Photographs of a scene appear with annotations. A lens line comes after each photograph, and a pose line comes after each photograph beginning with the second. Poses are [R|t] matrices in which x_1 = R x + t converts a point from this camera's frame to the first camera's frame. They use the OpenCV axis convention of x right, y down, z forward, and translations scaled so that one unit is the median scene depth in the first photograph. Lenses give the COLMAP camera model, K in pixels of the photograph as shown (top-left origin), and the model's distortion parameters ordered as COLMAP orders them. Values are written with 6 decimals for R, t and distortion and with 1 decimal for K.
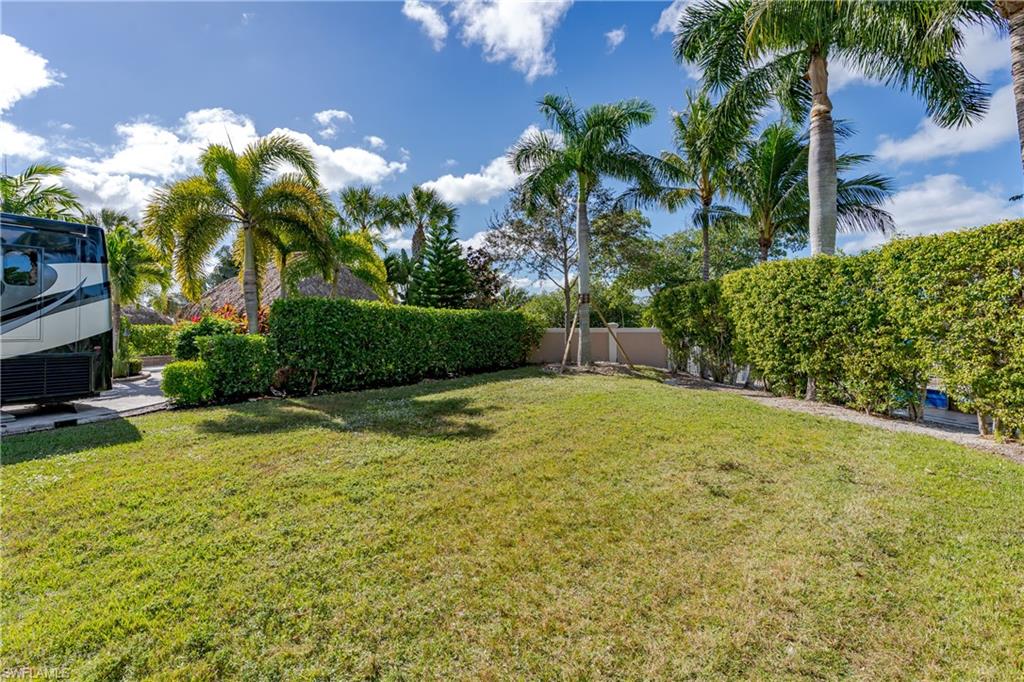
lens RADIAL K [[477.9, 0, 513.0], [0, 477.9, 335.3], [0, 0, 1]] dist [-0.029940, 0.000339]
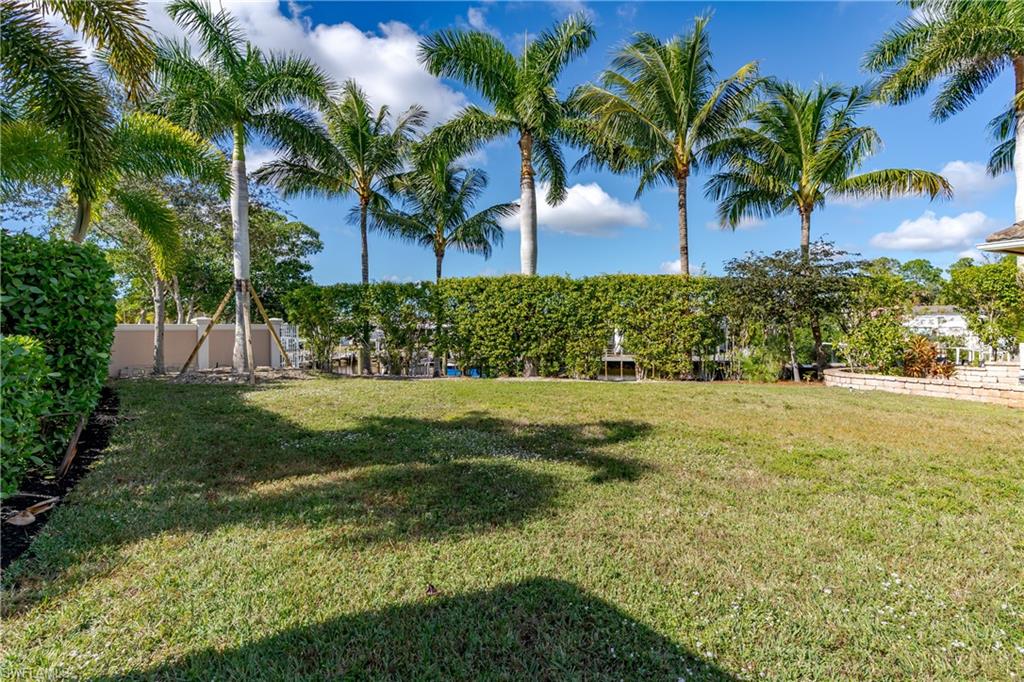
lens RADIAL K [[490.9, 0, 510.3], [0, 490.9, 317.2], [0, 0, 1]] dist [0.000998, -0.000212]
pose [[0.339713, 0.021814, 0.940276, -0.781273], [0.011636, 0.999557, -0.027394, 0.001775], [-0.940457, 0.020247, 0.339308, 0.568815]]
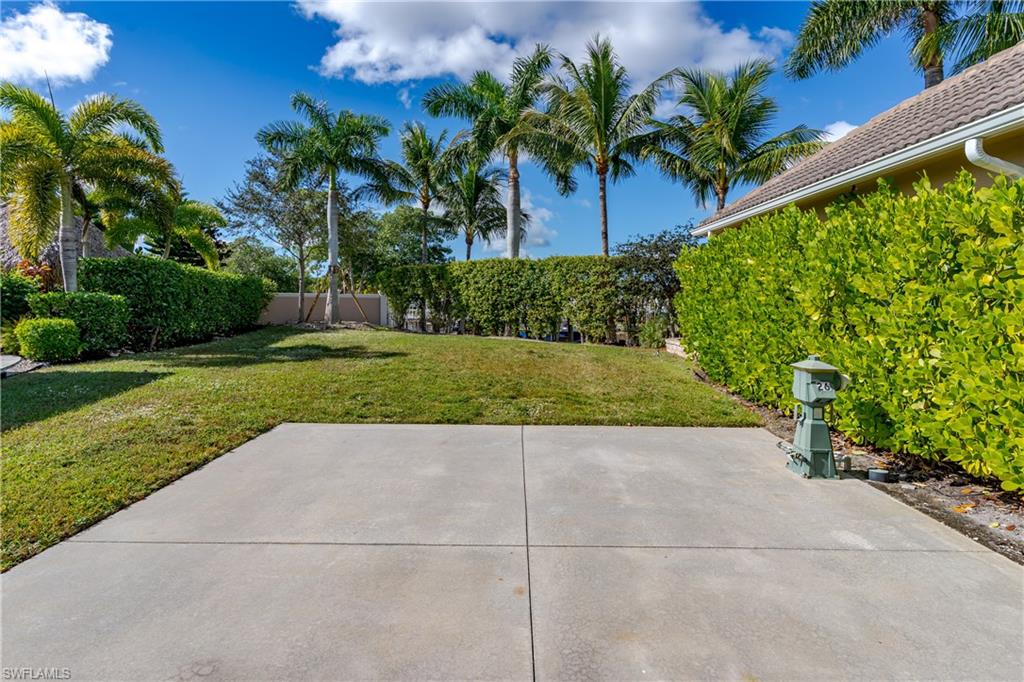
lens RADIAL K [[490.9, 0, 510.3], [0, 490.9, 317.2], [0, 0, 1]] dist [0.000998, -0.000212]
pose [[0.722305, -0.013276, 0.691447, -0.682589], [-0.007481, 0.999607, 0.027007, 0.013972], [-0.691534, -0.024680, 0.721922, -0.377924]]
